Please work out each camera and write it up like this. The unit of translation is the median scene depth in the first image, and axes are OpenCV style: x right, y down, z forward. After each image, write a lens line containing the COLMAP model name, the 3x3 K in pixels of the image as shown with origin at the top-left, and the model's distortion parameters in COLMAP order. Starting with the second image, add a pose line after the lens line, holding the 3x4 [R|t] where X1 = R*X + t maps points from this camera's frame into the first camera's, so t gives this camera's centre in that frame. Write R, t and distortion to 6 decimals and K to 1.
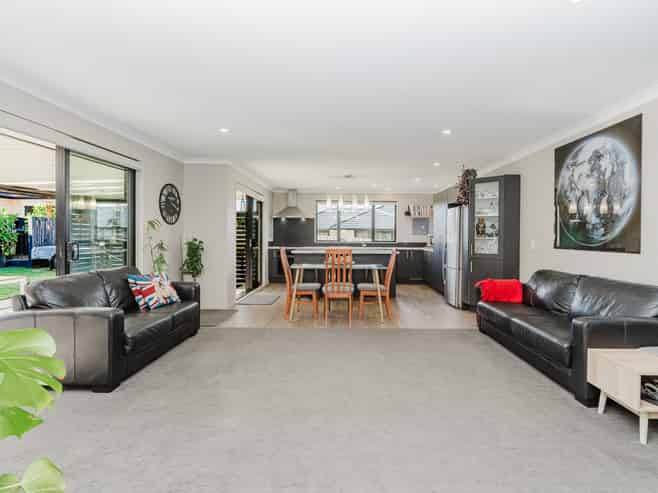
lens RADIAL K [[325.5, 0, 333.1], [0, 325.5, 245.3], [0, 0, 1]] dist [-0.003120, -0.000213]
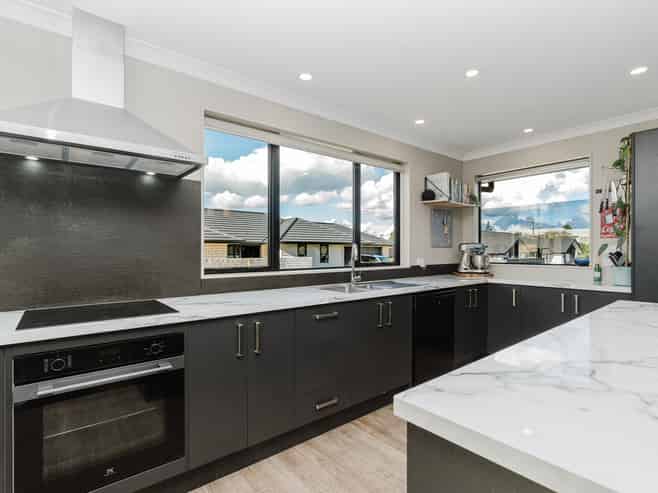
lens RADIAL K [[339.3, 0, 329.0], [0, 339.3, 246.5], [0, 0, 1]] dist [-0.003383, -0.000092]
pose [[0.749317, 0.003271, 0.662203, -0.270951], [0.020233, 0.999408, -0.027831, -0.041933], [-0.661902, 0.034253, 0.748808, 1.393923]]
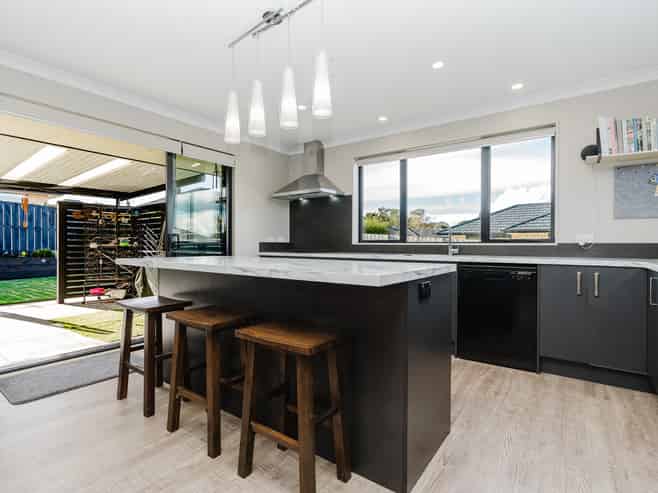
lens RADIAL K [[339.3, 0, 329.0], [0, 339.3, 246.5], [0, 0, 1]] dist [-0.003383, -0.000092]
pose [[0.828574, 0.001229, -0.559878, 0.365310], [-0.018651, 0.999503, -0.025408, 0.015085], [0.559569, 0.031495, 0.828185, 1.063050]]
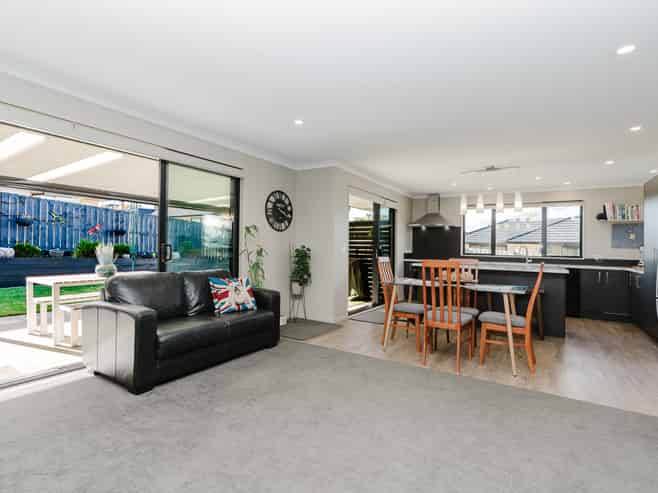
lens RADIAL K [[325.5, 0, 333.1], [0, 325.5, 245.3], [0, 0, 1]] dist [-0.003120, -0.000213]
pose [[0.862874, 0.010196, -0.505316, 0.155327], [-0.032348, 0.998861, -0.035082, 0.009379], [0.504382, 0.046618, 0.862221, 0.219645]]
